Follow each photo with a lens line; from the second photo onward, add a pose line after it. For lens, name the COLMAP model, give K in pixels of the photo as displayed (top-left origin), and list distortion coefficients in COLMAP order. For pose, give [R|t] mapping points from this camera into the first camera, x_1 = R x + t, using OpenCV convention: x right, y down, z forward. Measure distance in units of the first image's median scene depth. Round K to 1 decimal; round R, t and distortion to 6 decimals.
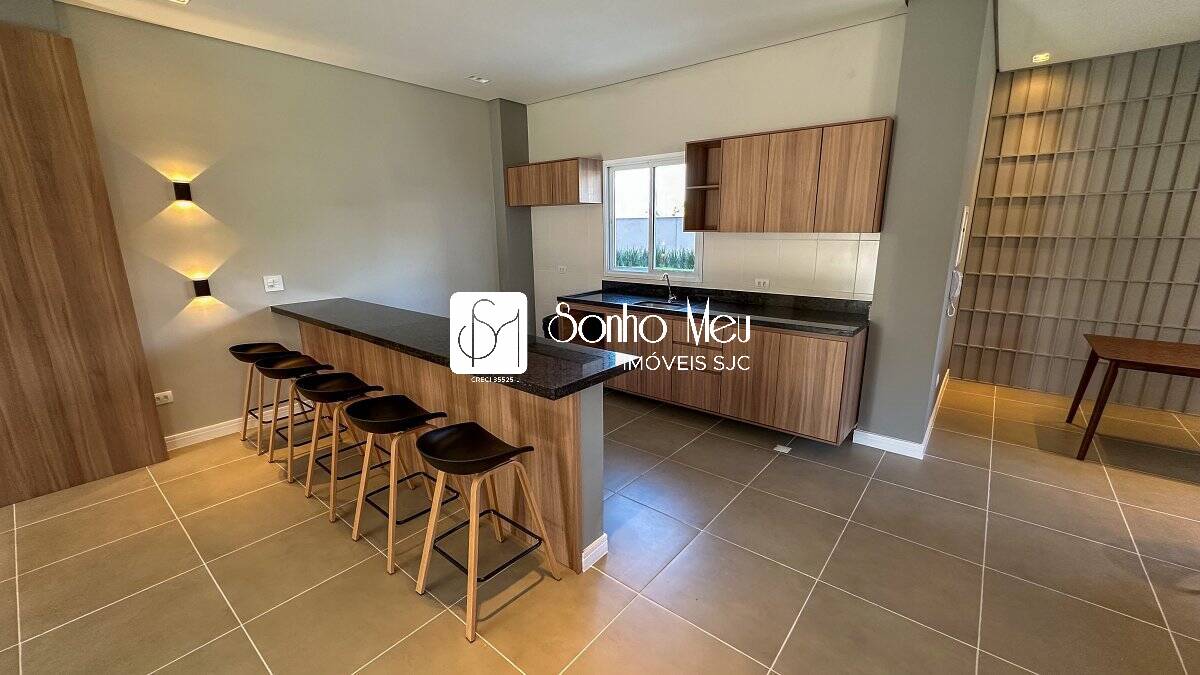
lens RADIAL K [[480.1, 0, 600.0], [0, 480.1, 337.5], [0, 0, 1]] dist [-0.000297, 0.000219]
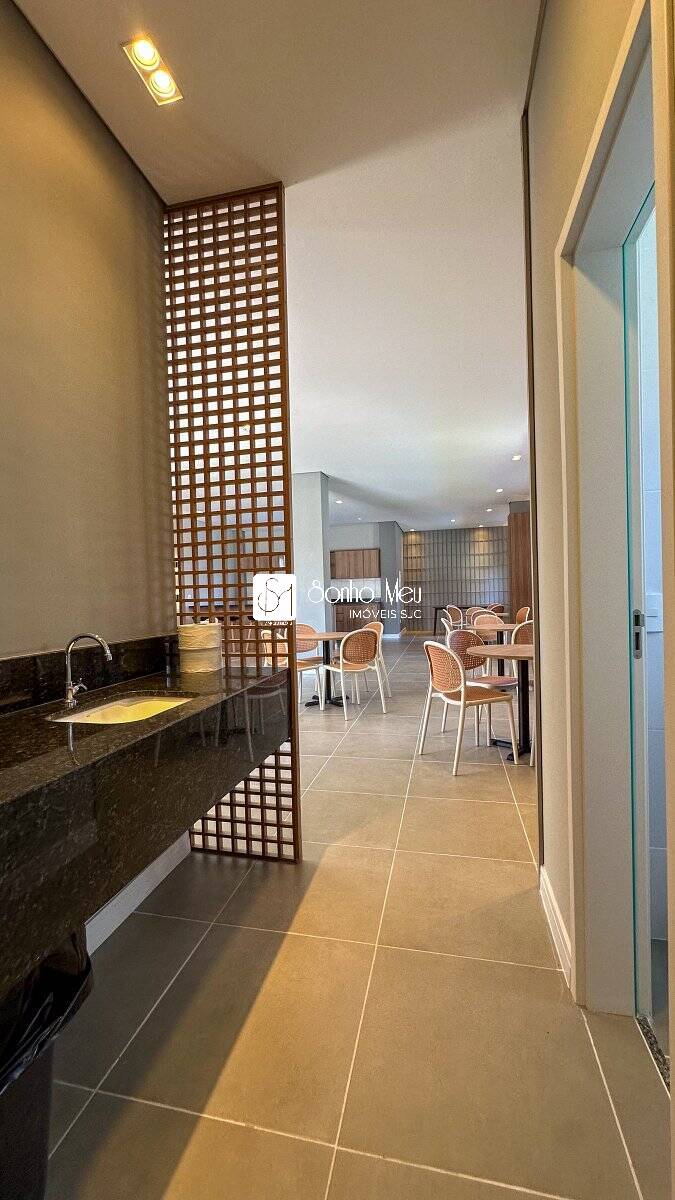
lens RADIAL K [[481.4, 0, 337.5], [0, 481.4, 600.0], [0, 0, 1]] dist [0.000295, -0.000097]
pose [[0.894090, -0.021033, 0.447394, -1.265342], [0.117940, 0.974699, -0.189873, 0.566370], [-0.432081, 0.222529, 0.873949, -1.897502]]
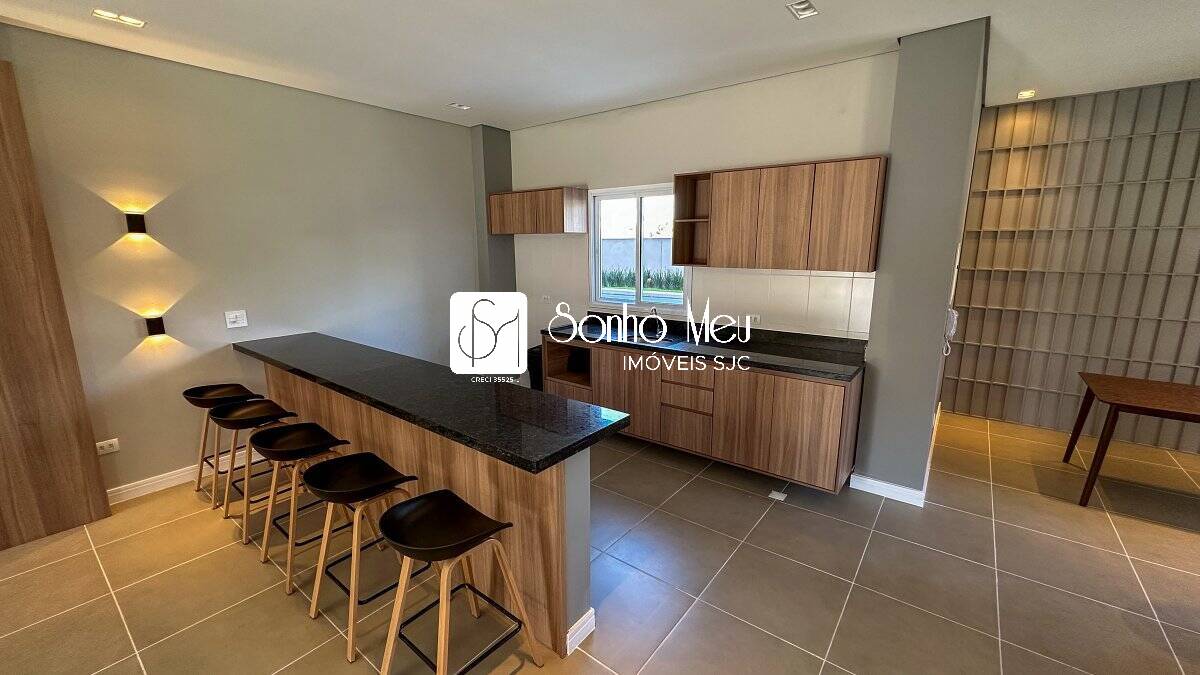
lens RADIAL K [[480.1, 0, 600.0], [0, 480.1, 337.5], [0, 0, 1]] dist [-0.000297, 0.000219]
pose [[0.999501, -0.000126, 0.031589, -0.001905], [0.001154, 0.999470, -0.032533, -0.050219], [-0.031568, 0.032553, 0.998971, 0.050015]]
